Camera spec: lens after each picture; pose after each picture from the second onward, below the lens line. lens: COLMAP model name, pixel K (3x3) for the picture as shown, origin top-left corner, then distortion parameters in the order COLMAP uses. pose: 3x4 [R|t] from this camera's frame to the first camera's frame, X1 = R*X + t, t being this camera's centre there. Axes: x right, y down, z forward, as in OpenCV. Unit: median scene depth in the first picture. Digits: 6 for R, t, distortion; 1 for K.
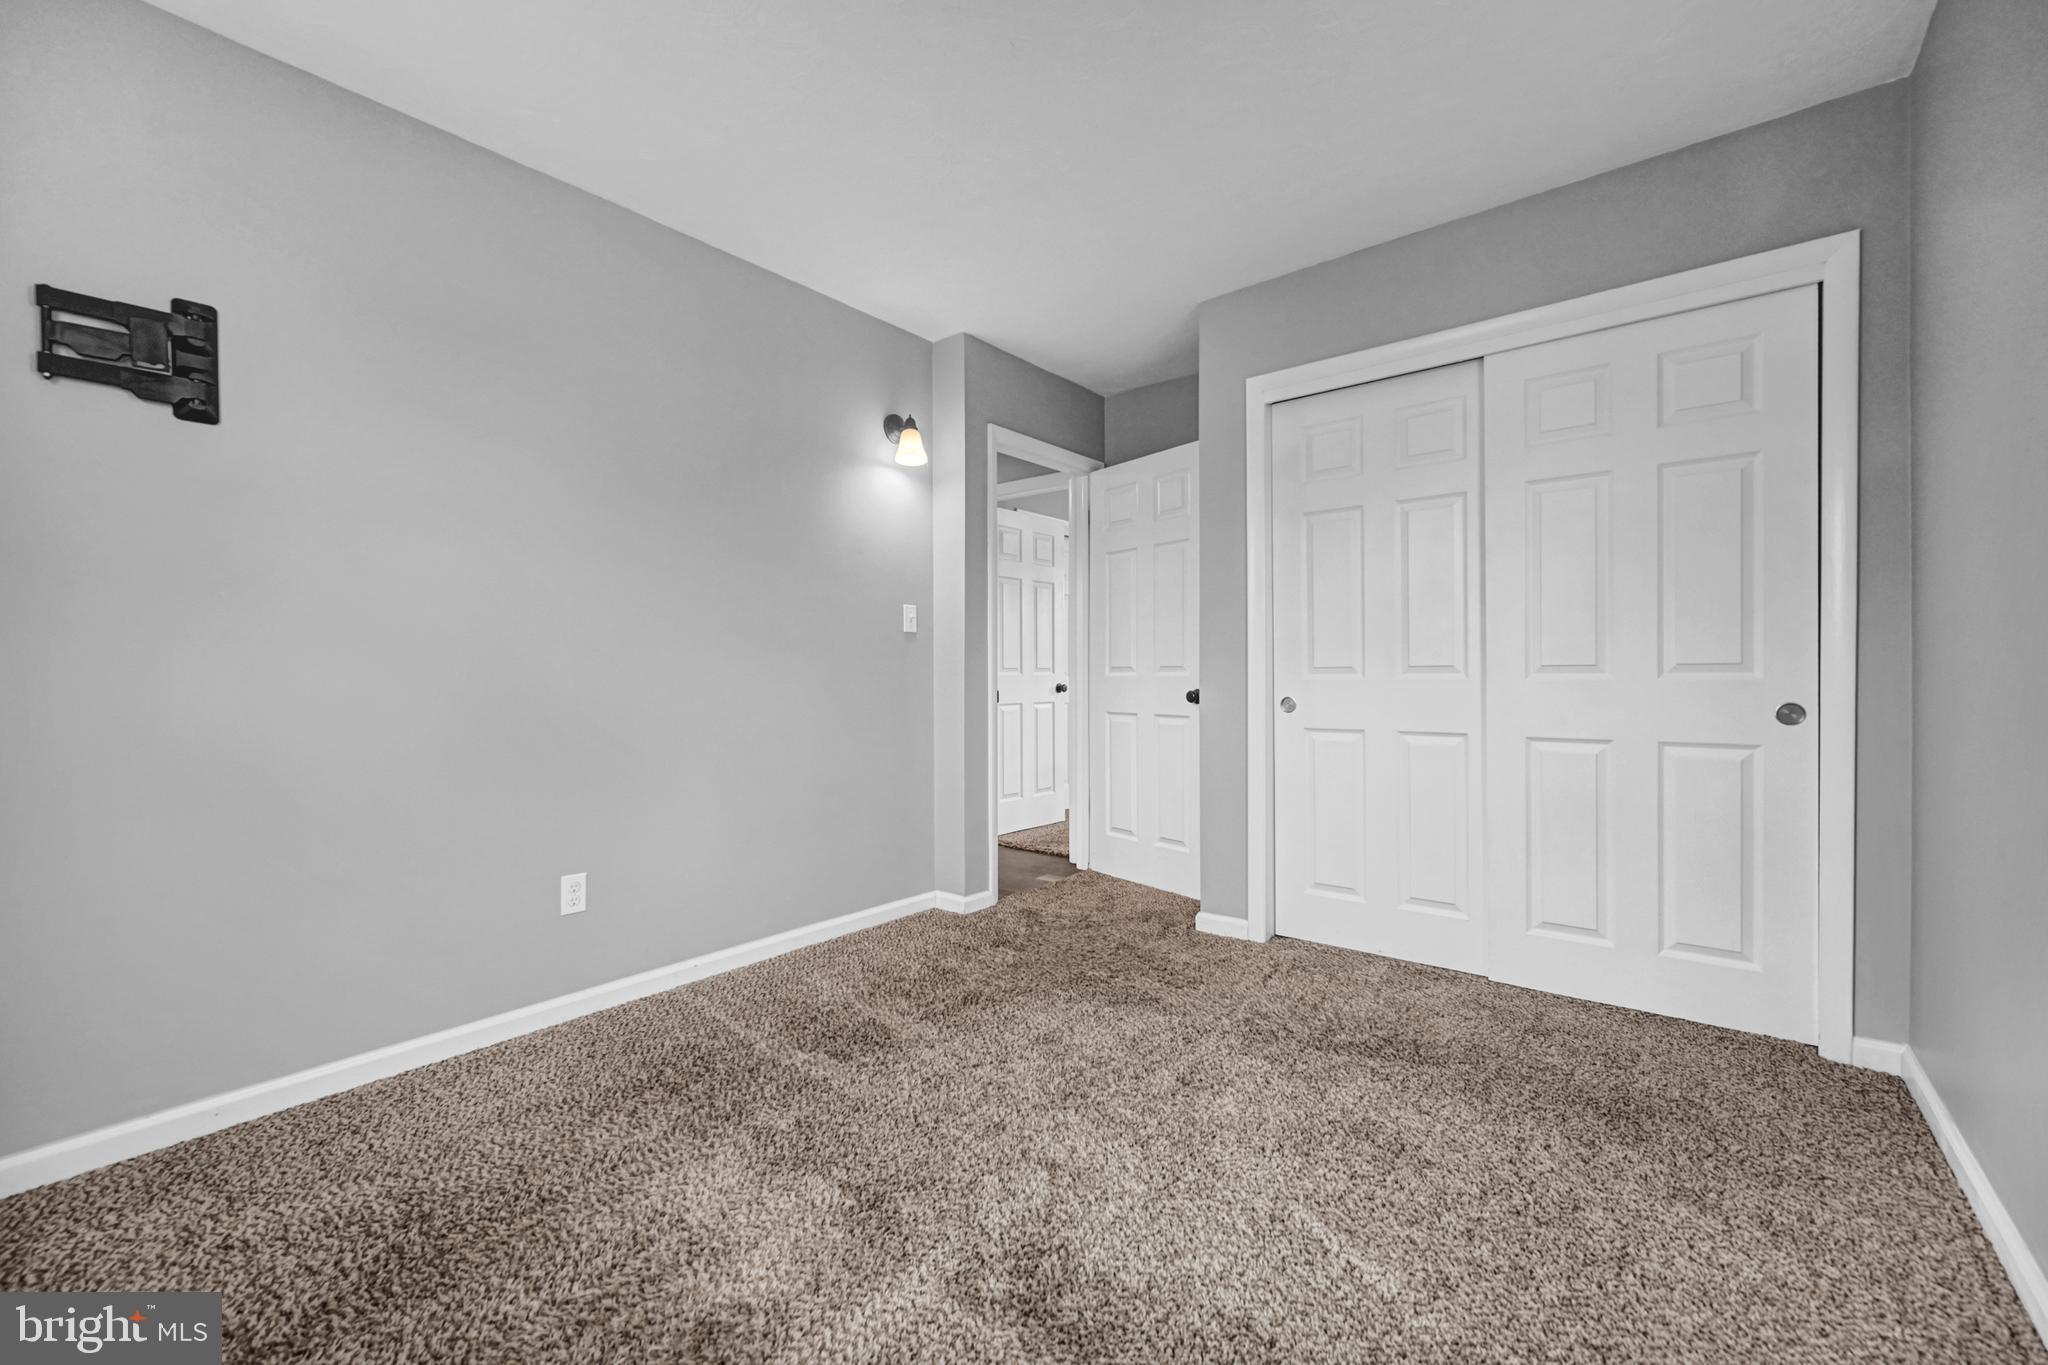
lens RADIAL K [[830.2, 0, 1024.0], [0, 830.2, 682.5], [0, 0, 1]] dist [-0.000459, 0.000090]
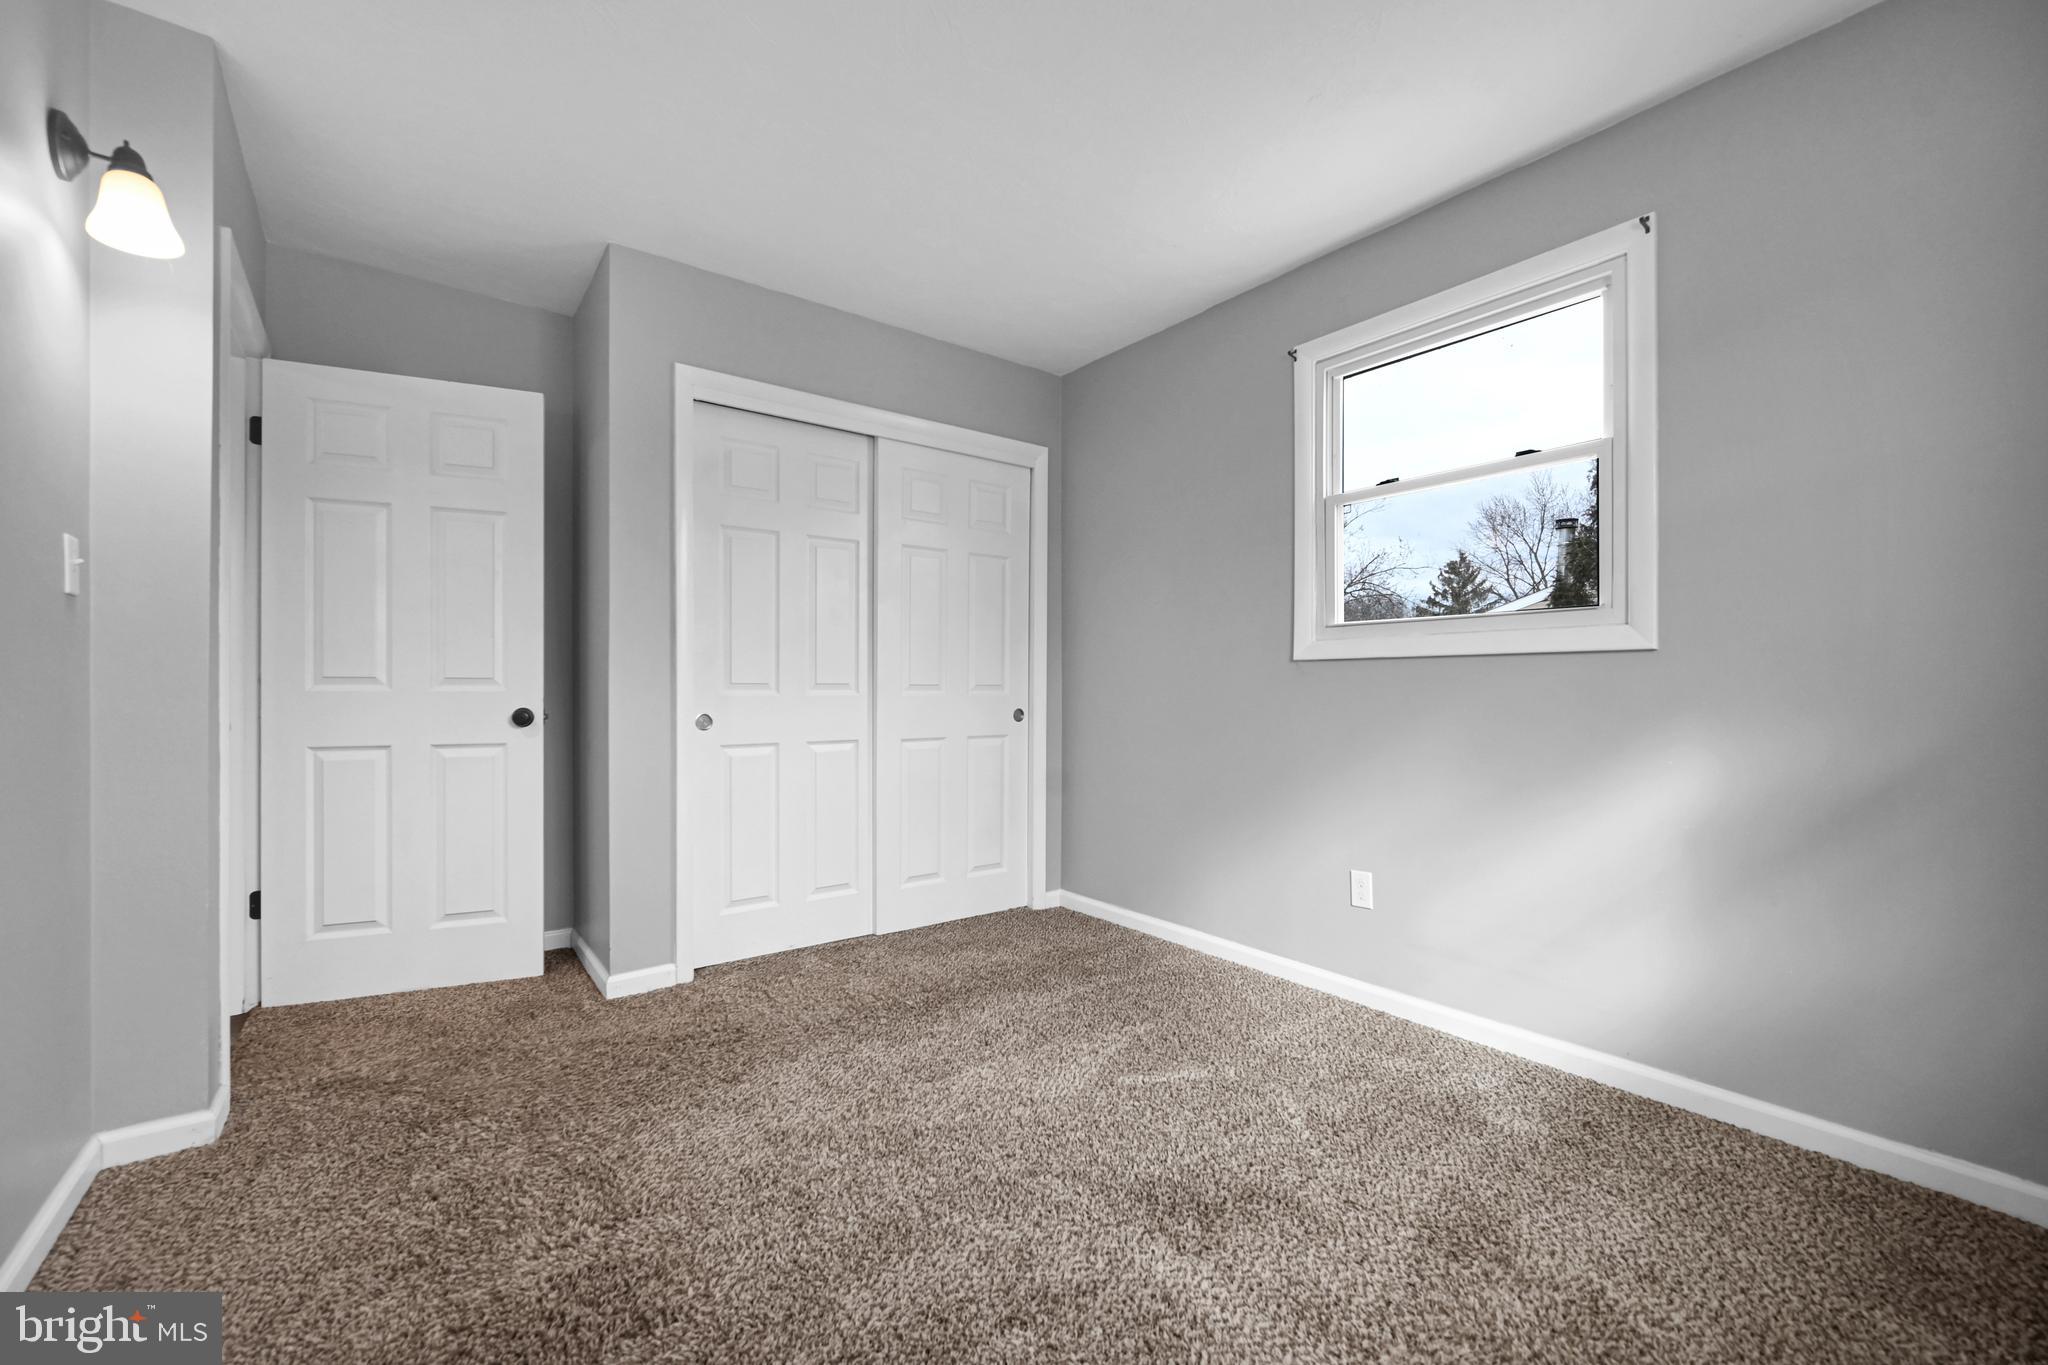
lens RADIAL K [[939.7, 0, 908.5], [0, 939.7, 690.8], [0, 0, 1]] dist [0.000071, 0.000080]
pose [[0.223111, 0.002034, 0.974791, -0.781688], [0.002820, 0.999992, -0.002732, -0.005761], [-0.974789, 0.003358, 0.223104, 0.615195]]
